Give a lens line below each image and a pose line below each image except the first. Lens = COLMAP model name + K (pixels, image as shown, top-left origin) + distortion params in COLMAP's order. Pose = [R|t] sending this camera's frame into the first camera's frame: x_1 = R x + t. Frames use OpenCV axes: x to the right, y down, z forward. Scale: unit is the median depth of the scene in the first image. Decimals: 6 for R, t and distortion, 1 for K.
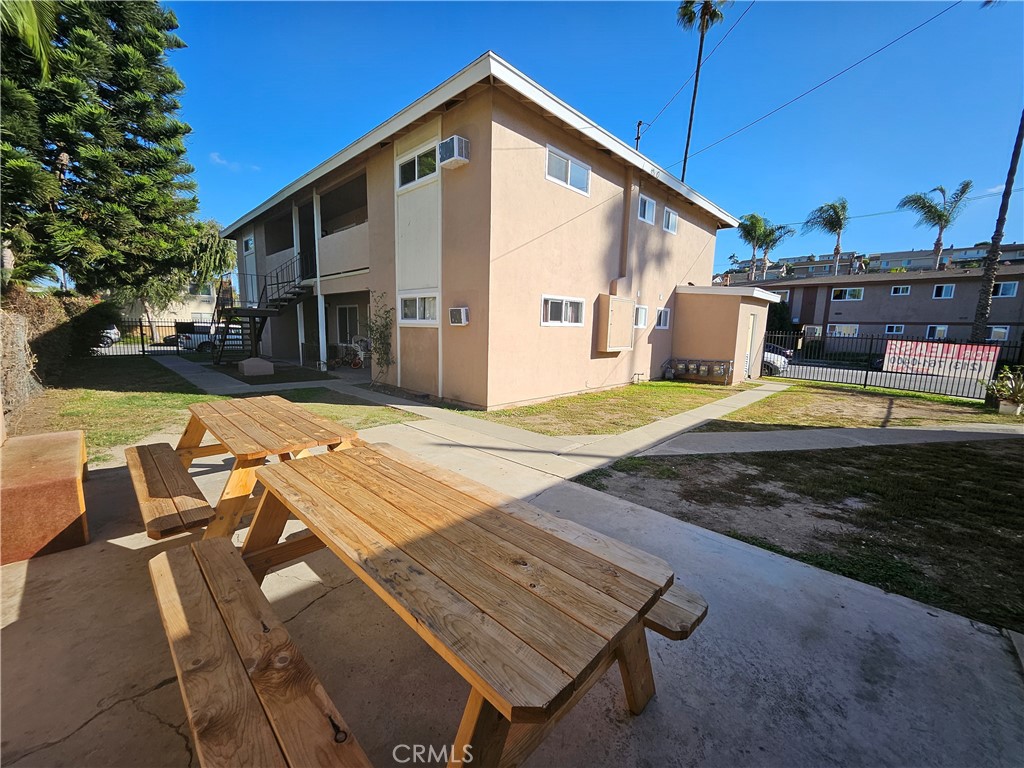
lens RADIAL K [[411.0, 0, 512.0], [0, 411.0, 384.0], [0, 0, 1]] dist [0.000883, -0.000365]
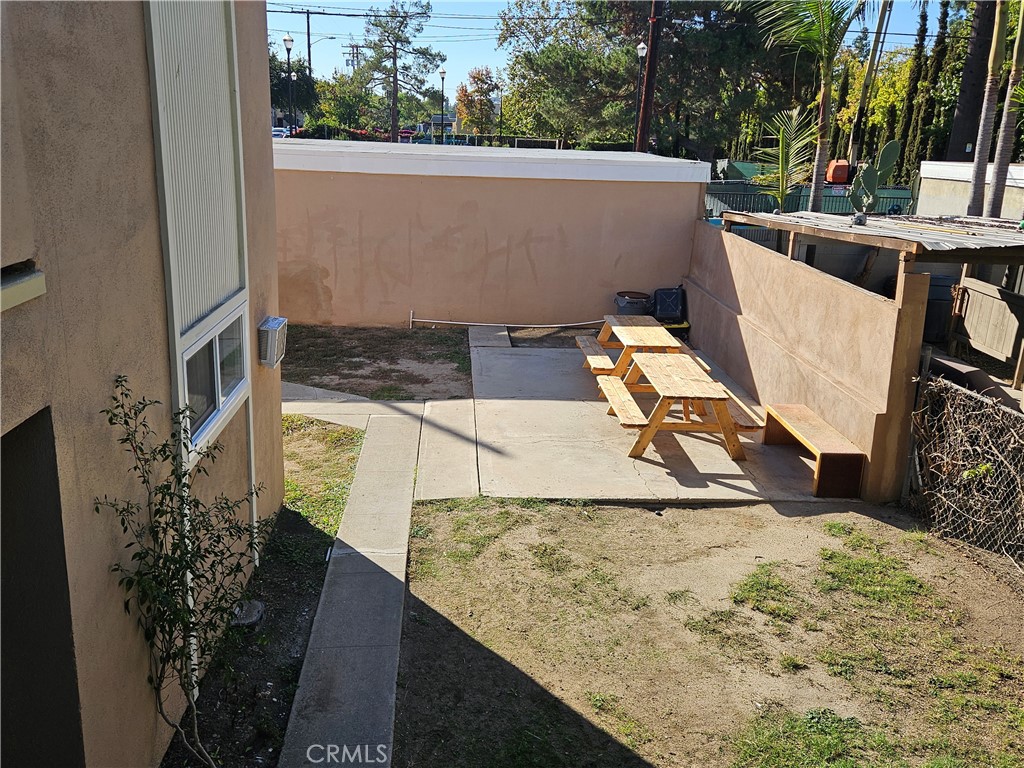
lens RADIAL K [[917.3, 0, 512.0], [0, 917.3, 384.0], [0, 0, 1]] dist [0.007852, 0.004269]
pose [[-0.725204, -0.238427, 0.645934, -0.993348], [0.046807, 0.918889, 0.391731, -0.512376], [-0.686941, 0.314319, -0.655222, 1.543773]]
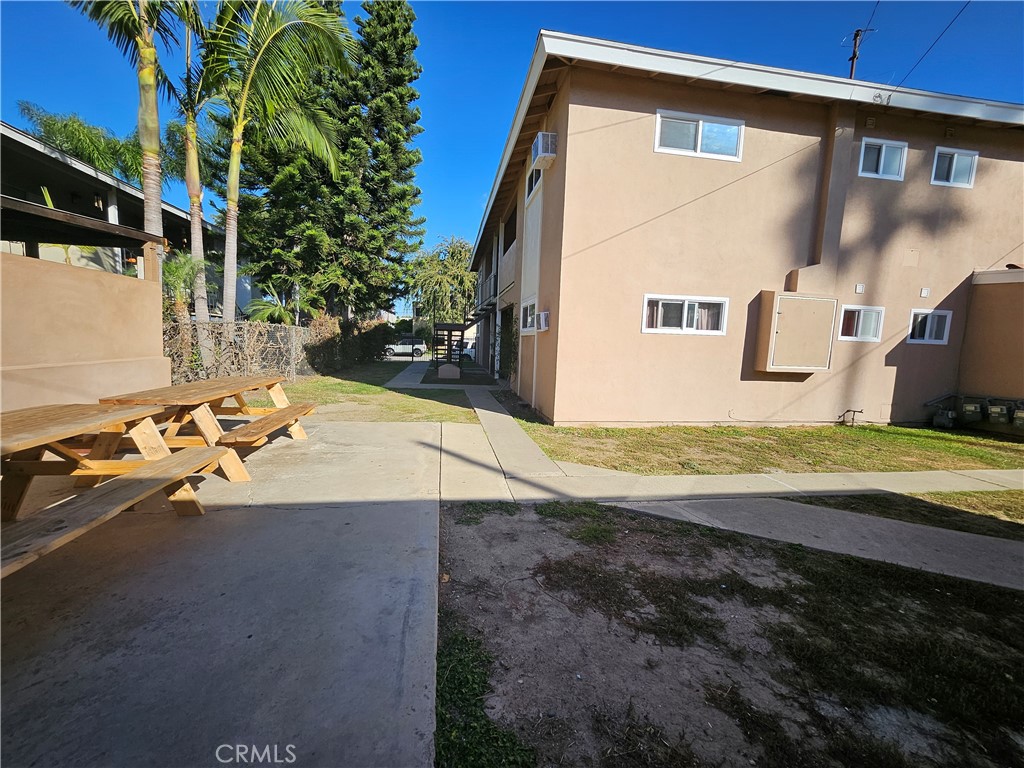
lens RADIAL K [[411.0, 0, 512.0], [0, 411.0, 384.0], [0, 0, 1]] dist [0.000883, -0.000365]
pose [[0.796243, 0.068270, -0.601112, 0.400808], [-0.100923, 0.994679, -0.020715, 0.002606], [0.596499, 0.077160, 0.798896, 0.230856]]
